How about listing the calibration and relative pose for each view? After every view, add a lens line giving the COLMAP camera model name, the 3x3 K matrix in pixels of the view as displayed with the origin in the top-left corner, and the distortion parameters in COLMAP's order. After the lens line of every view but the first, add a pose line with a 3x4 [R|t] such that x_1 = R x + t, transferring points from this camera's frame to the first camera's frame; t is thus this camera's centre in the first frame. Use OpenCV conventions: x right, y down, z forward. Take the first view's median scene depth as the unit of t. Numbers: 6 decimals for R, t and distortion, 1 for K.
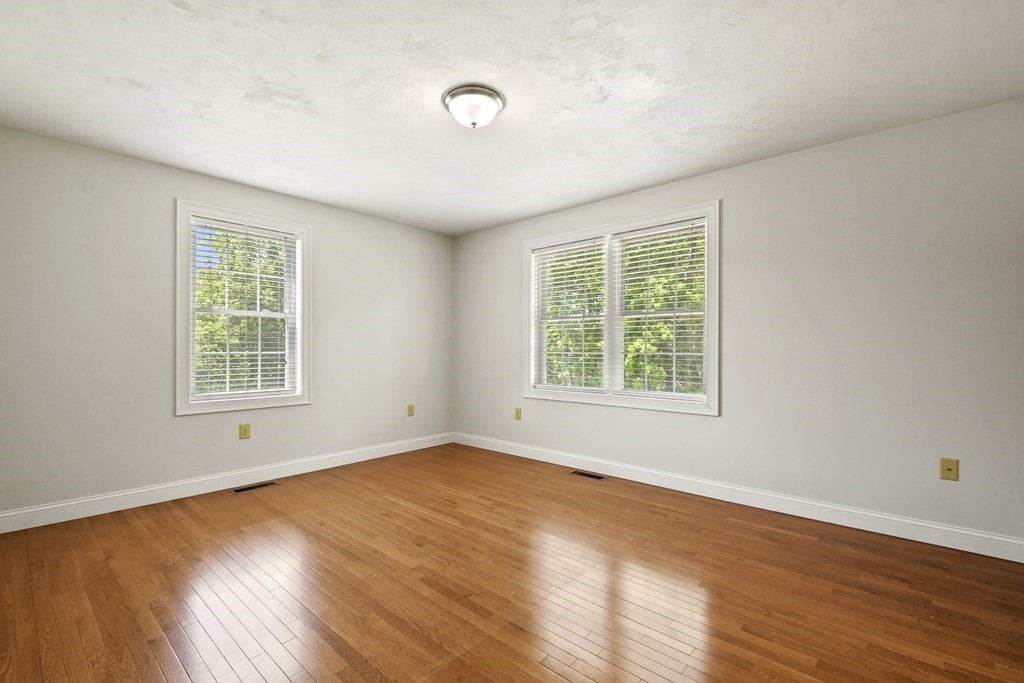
lens RADIAL K [[464.3, 0, 509.4], [0, 464.3, 342.9], [0, 0, 1]] dist [0.020213, -0.015667]
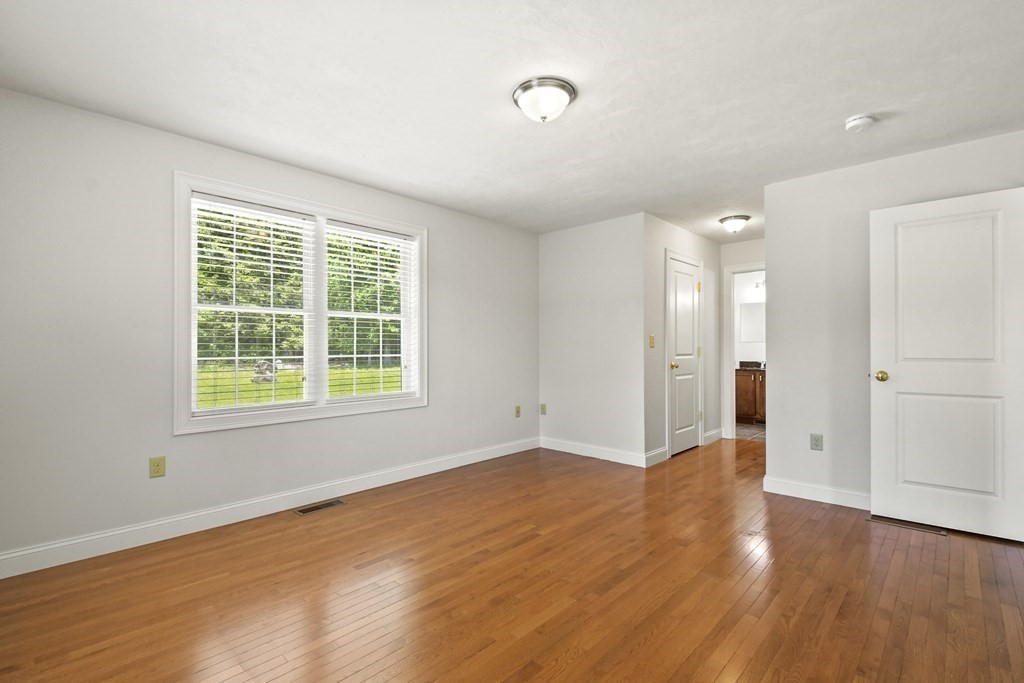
lens RADIAL K [[464.3, 0, 509.3], [0, 464.3, 345.0], [0, 0, 1]] dist [0.020213, -0.015667]
pose [[0.021883, 0.003072, 0.999756, -0.738059], [-0.002426, 0.999993, -0.003019, 0.003309], [-0.999758, -0.002359, 0.021890, 0.752372]]
